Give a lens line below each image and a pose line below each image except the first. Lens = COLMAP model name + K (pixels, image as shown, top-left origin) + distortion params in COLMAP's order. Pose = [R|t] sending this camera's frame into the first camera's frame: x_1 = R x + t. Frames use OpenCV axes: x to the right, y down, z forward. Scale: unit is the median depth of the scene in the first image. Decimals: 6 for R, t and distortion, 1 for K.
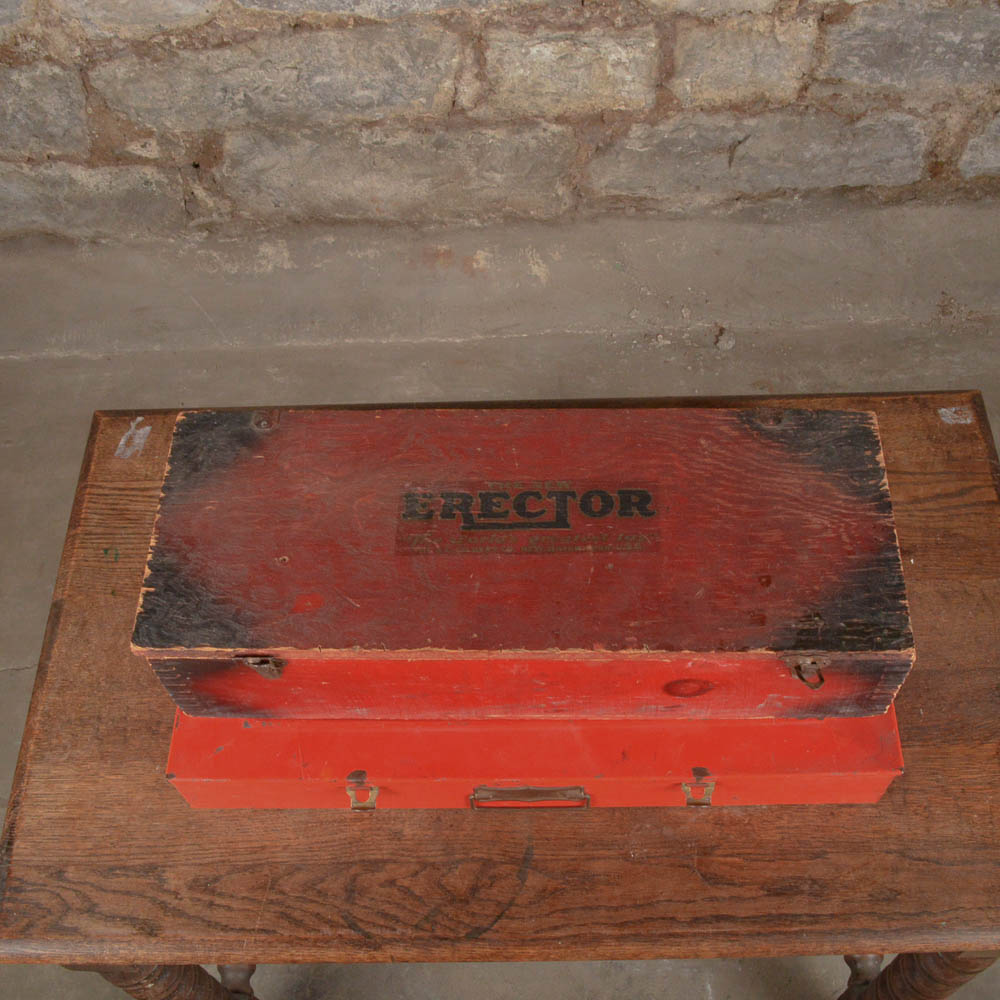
lens RADIAL K [[1201.0, 0, 532.8], [0, 1201.0, 501.7], [0, 0, 1]] dist [-0.083266, 0.000000]
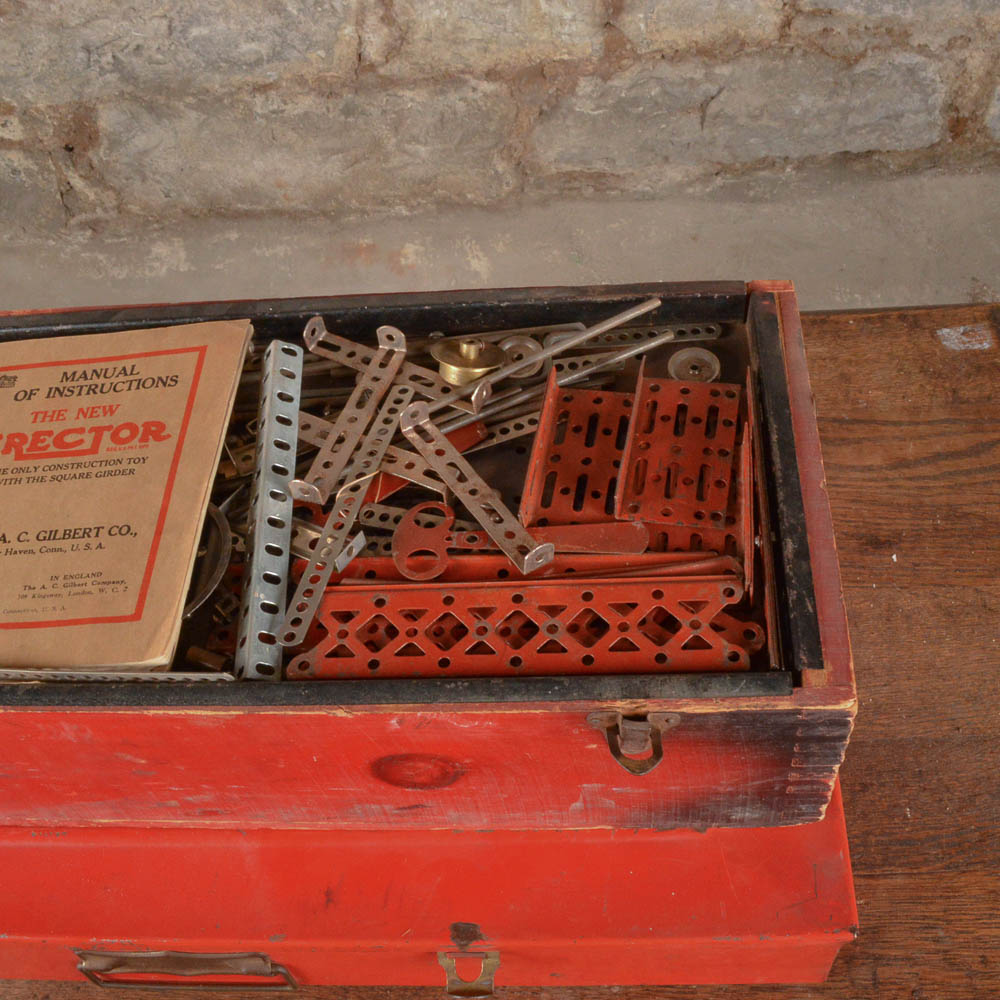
lens RADIAL K [[1201.0, 0, 529.4], [0, 1201.0, 498.4], [0, 0, 1]] dist [-0.083266, 0.000000]
pose [[0.998694, -0.015360, -0.048722, 0.086820], [0.011815, 0.997317, -0.072241, 0.032535], [0.049701, 0.071571, 0.996196, 0.205547]]
